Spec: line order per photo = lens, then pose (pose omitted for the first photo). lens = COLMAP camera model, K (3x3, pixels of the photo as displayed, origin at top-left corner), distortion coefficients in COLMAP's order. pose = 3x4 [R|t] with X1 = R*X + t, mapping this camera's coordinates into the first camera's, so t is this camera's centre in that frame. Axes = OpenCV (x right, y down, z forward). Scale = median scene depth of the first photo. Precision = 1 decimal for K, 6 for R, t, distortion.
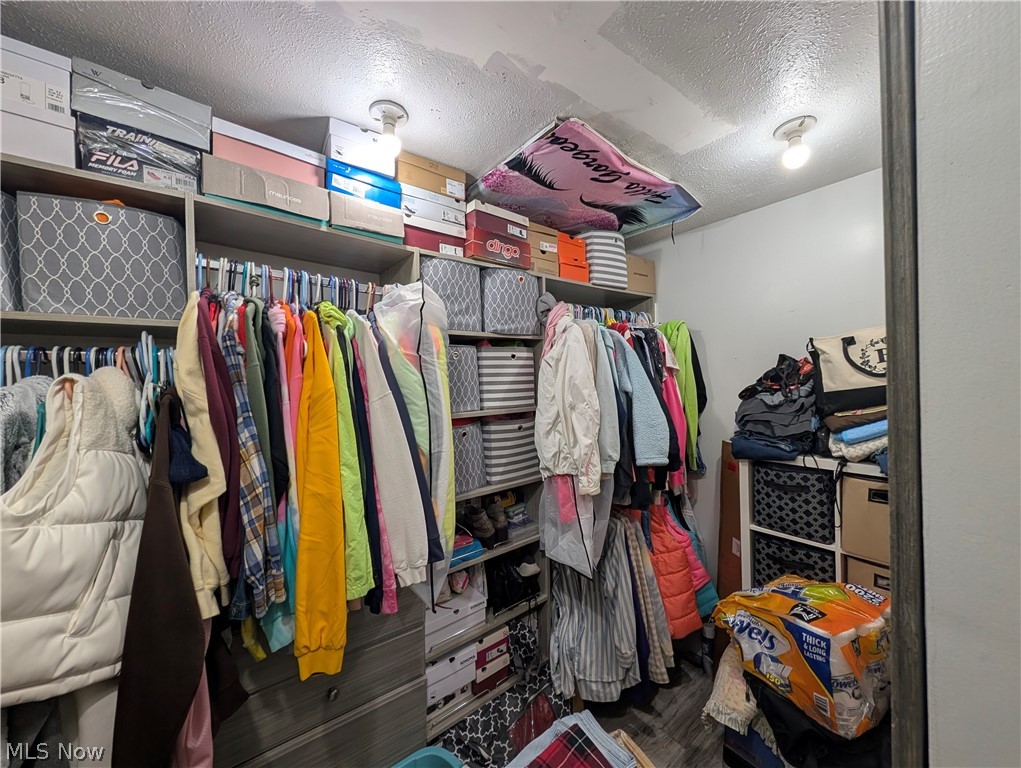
lens RADIAL K [[385.9, 0, 511.4], [0, 385.9, 384.2], [0, 0, 1]] dist [0.001796, 0.000491]
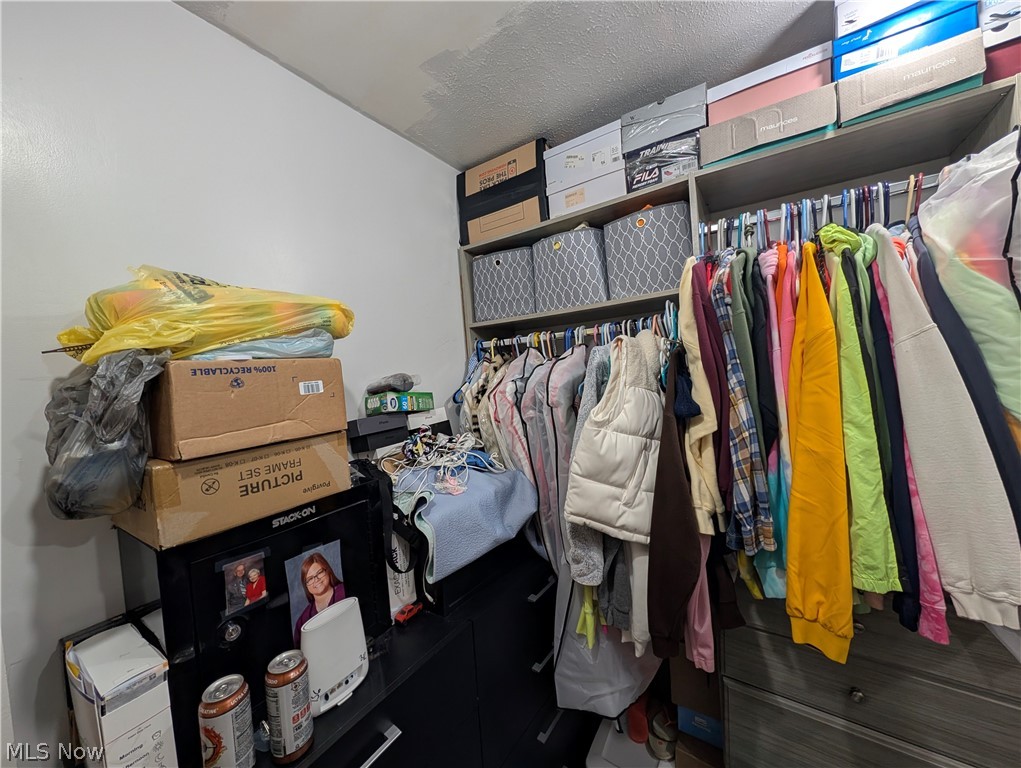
lens RADIAL K [[385.9, 0, 512.4], [0, 385.9, 383.2], [0, 0, 1]] dist [0.001796, 0.000491]
pose [[0.311559, 0.019920, -0.950018, 0.116125], [0.063227, 0.997130, 0.041643, 0.053528], [0.948121, -0.073041, 0.309406, 0.099674]]
